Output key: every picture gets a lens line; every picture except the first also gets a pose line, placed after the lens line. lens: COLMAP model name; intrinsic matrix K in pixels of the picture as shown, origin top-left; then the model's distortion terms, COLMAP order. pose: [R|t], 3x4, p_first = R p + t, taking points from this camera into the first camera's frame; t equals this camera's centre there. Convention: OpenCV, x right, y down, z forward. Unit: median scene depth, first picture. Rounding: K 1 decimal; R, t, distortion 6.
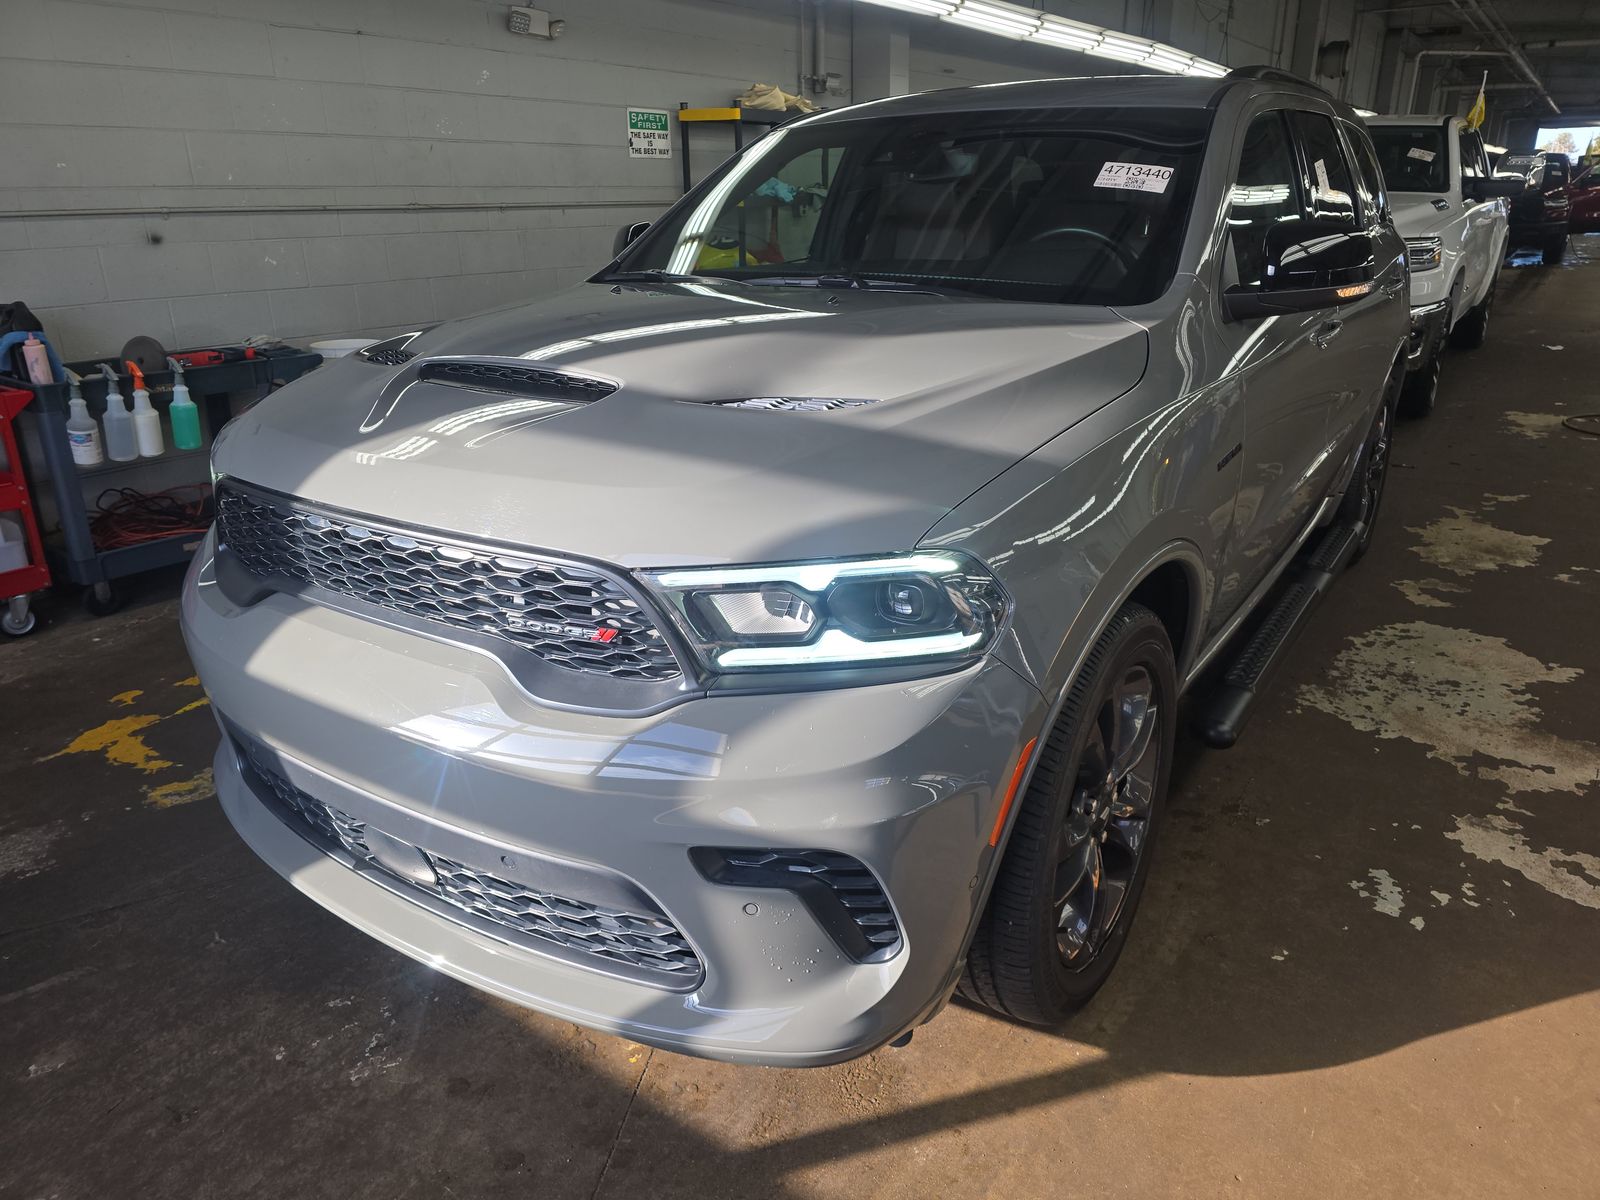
lens RADIAL K [[1098.9, 0, 797.4], [0, 1098.9, 604.8], [0, 0, 1]] dist [-0.004746, 0.005172]
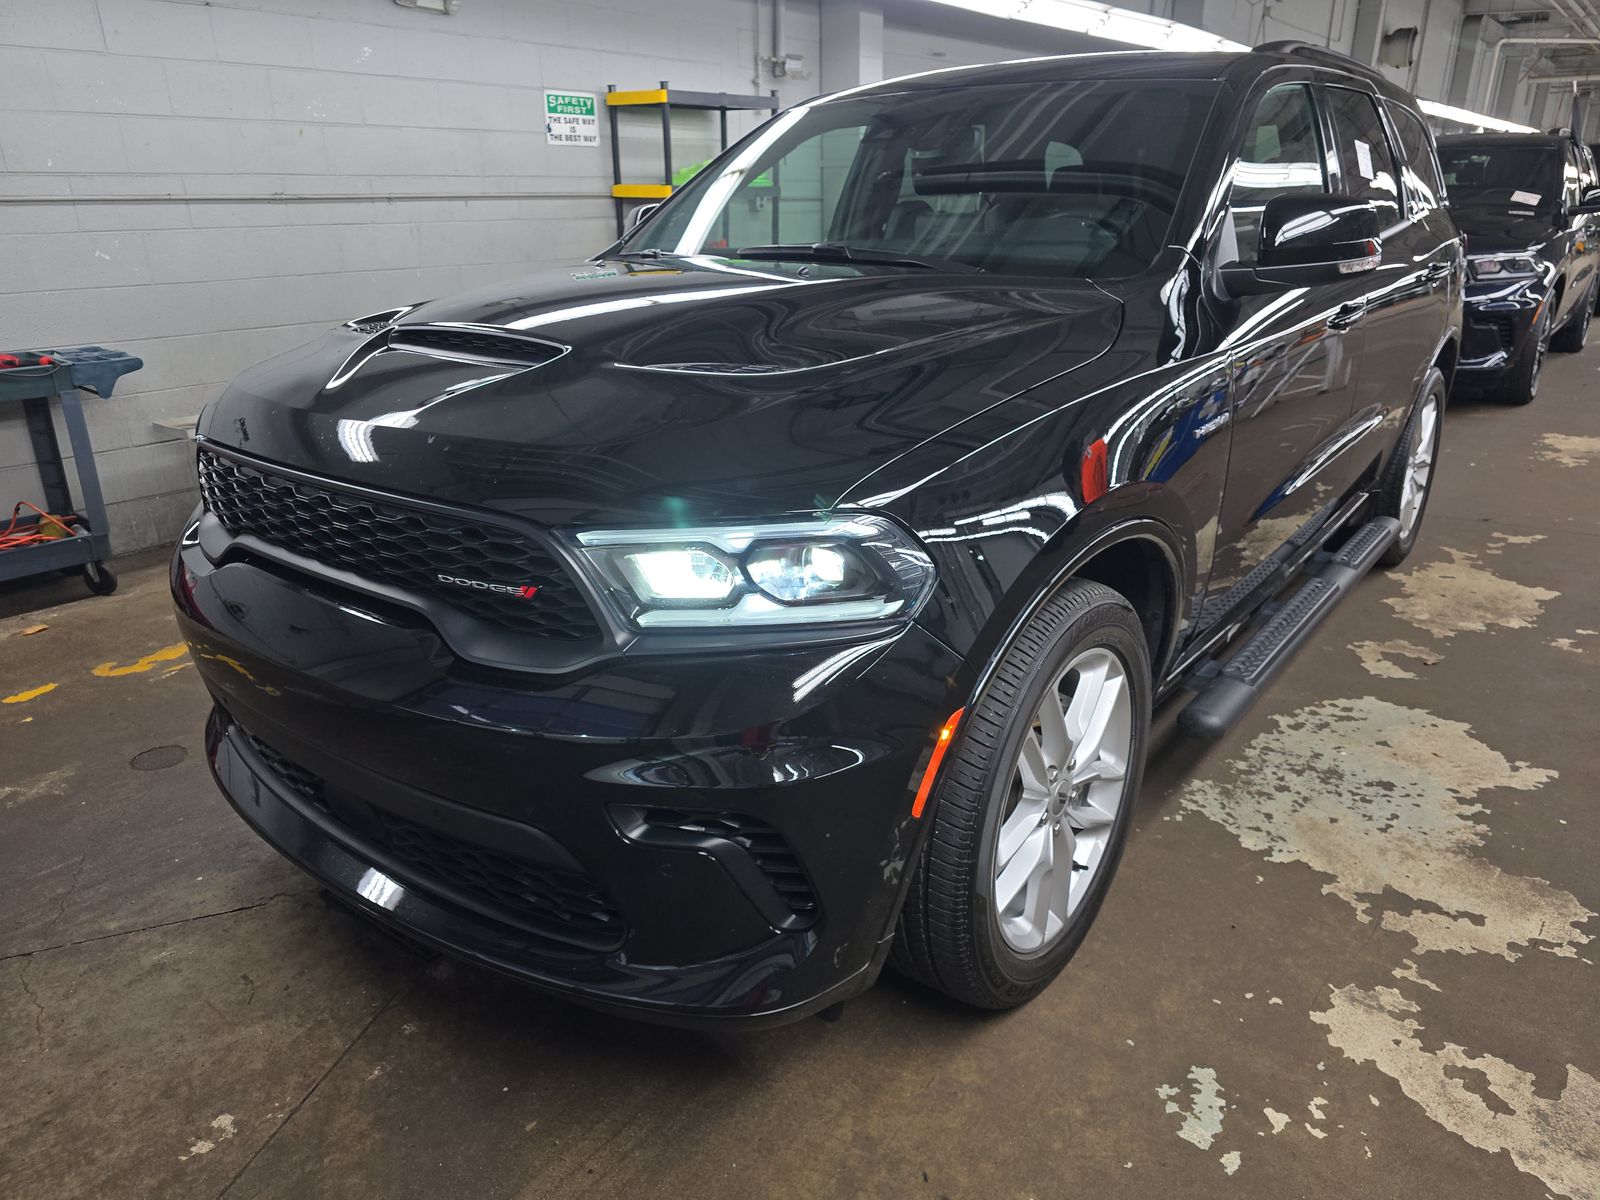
lens RADIAL K [[1098.9, 0, 796.4], [0, 1098.9, 610.7], [0, 0, 1]] dist [-0.004746, 0.005172]
pose [[0.997867, 0.023233, -0.061000, 0.166347], [-0.023047, 0.999727, 0.003742, -0.037742], [0.061070, -0.002329, 0.998131, 0.136475]]
